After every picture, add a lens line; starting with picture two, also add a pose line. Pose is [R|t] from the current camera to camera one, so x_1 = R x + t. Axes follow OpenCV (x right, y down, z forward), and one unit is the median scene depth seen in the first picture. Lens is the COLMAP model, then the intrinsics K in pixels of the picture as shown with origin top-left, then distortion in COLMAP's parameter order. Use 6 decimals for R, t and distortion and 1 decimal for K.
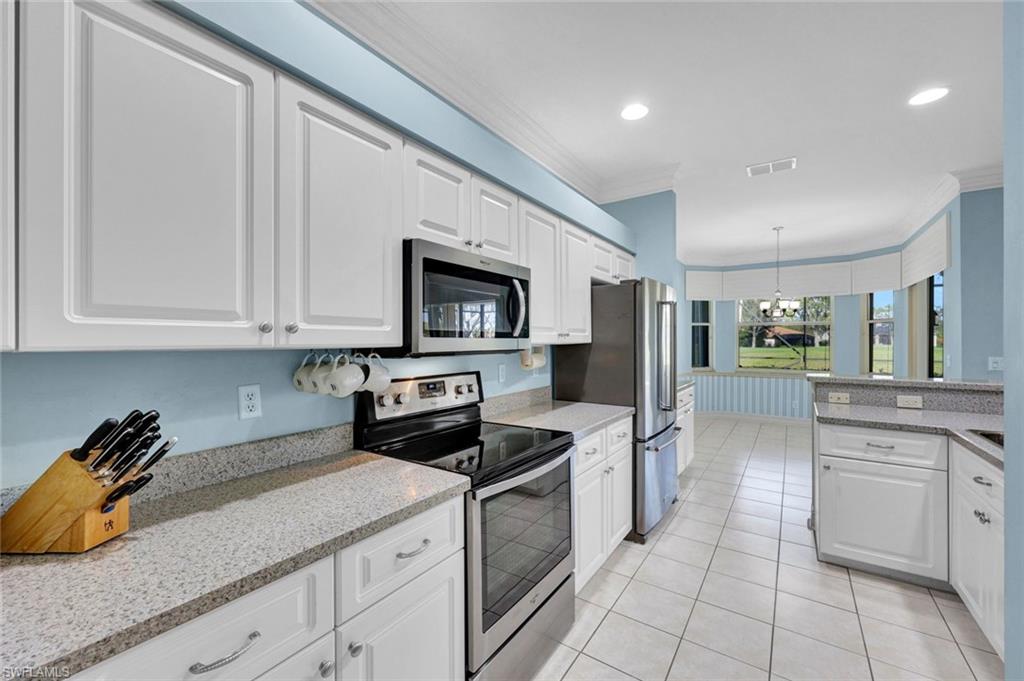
lens RADIAL K [[409.8, 0, 511.9], [0, 409.8, 340.9], [0, 0, 1]] dist [-0.004010, 0.000282]
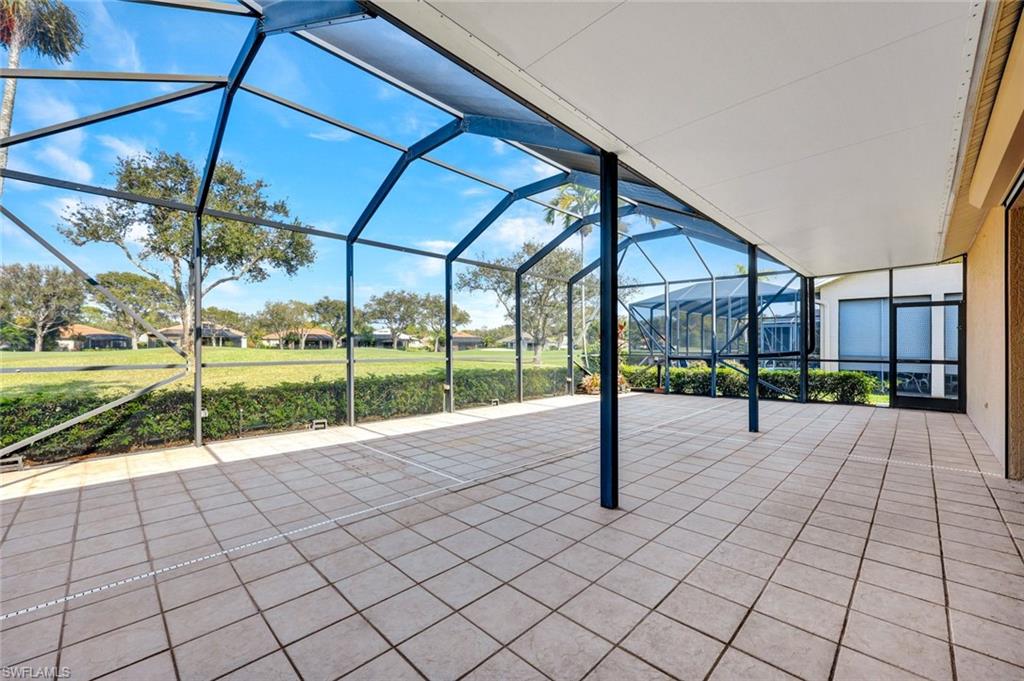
lens RADIAL K [[409.8, 0, 513.9], [0, 409.8, 339.6], [0, 0, 1]] dist [-0.004010, 0.000282]
pose [[0.173501, 0.012996, 0.984748, 0.863097], [-0.001603, 0.999915, -0.012913, 0.053581], [-0.984832, 0.000662, 0.173507, 1.468699]]
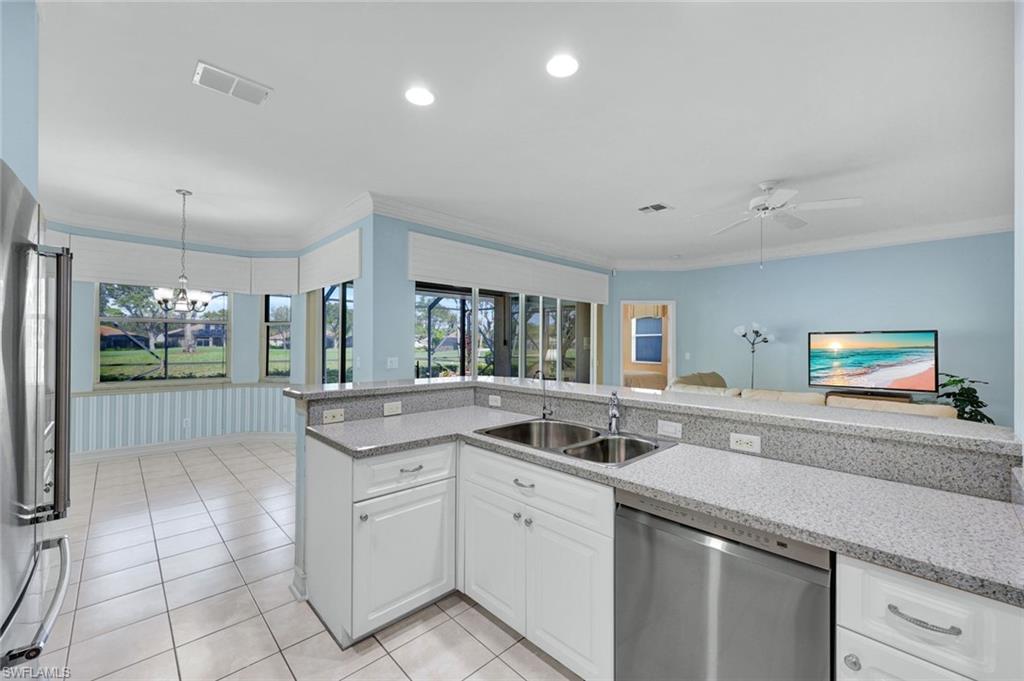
lens RADIAL K [[409.8, 0, 508.5], [0, 409.8, 339.8], [0, 0, 1]] dist [-0.004010, 0.000282]
pose [[0.206532, 0.010542, 0.978383, 0.048069], [-0.002575, 0.999944, -0.010231, -0.000798], [-0.978436, -0.000406, 0.206547, 0.271060]]
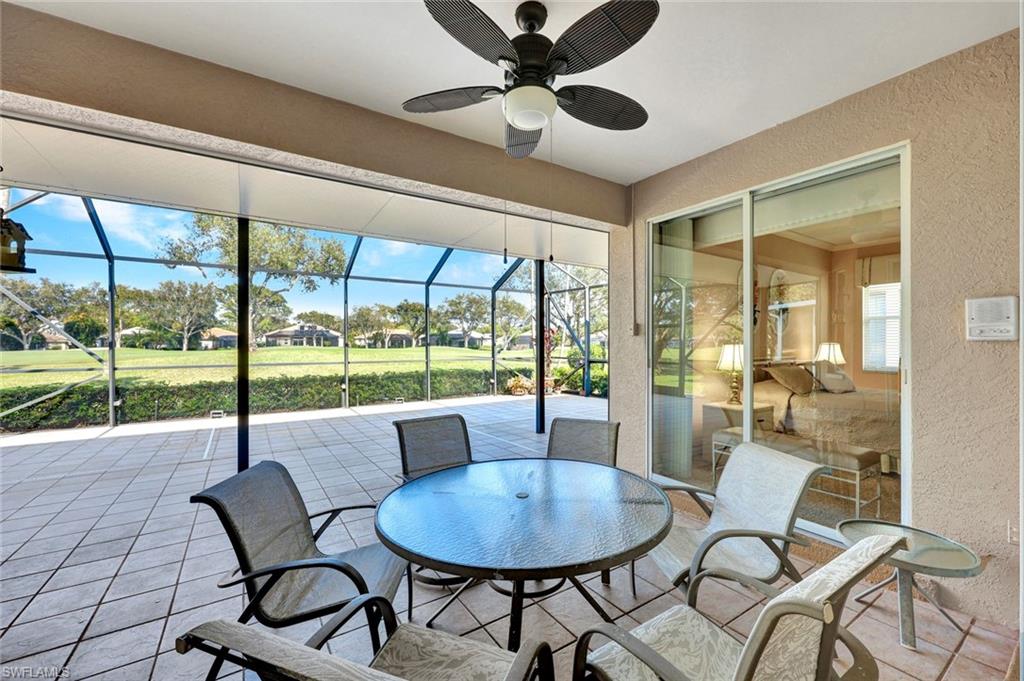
lens RADIAL K [[409.8, 0, 511.2], [0, 409.8, 344.7], [0, 0, 1]] dist [-0.004010, 0.000282]
pose [[0.376818, -0.005390, 0.926272, 0.941092], [0.002572, 0.999985, 0.004773, 0.018157], [-0.926284, 0.000584, 0.376826, 0.572374]]
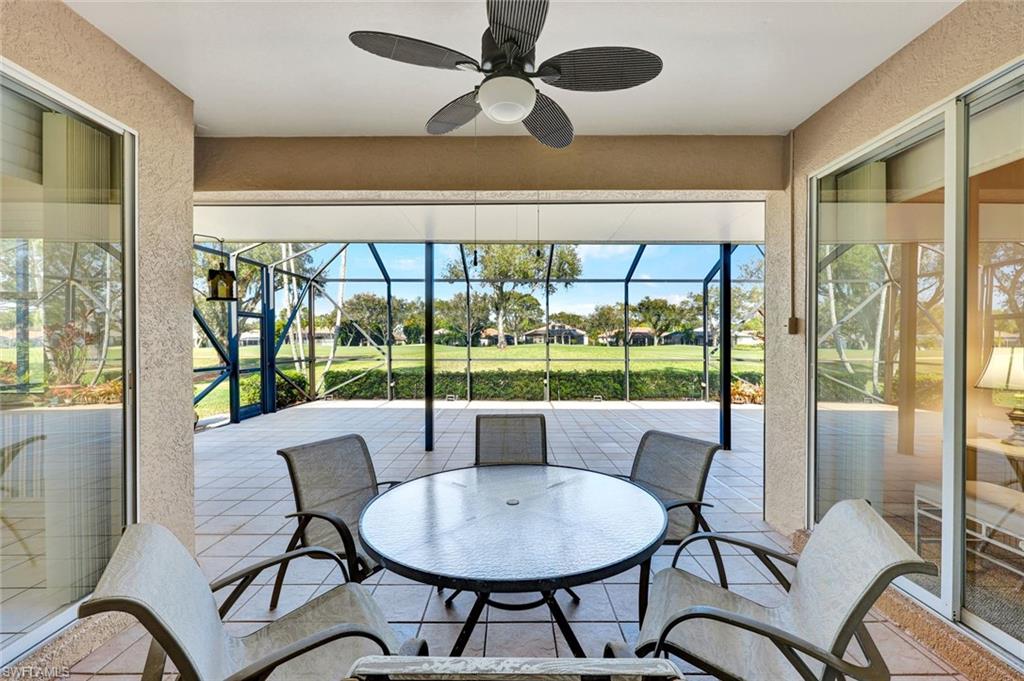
lens RADIAL K [[409.8, 0, 513.3], [0, 409.8, 344.7], [0, 0, 1]] dist [-0.004010, 0.000282]
pose [[0.821237, -0.005147, 0.570564, 1.091513], [0.000417, 0.999964, 0.008421, 0.015095], [-0.570587, -0.006678, 0.821210, 0.401777]]
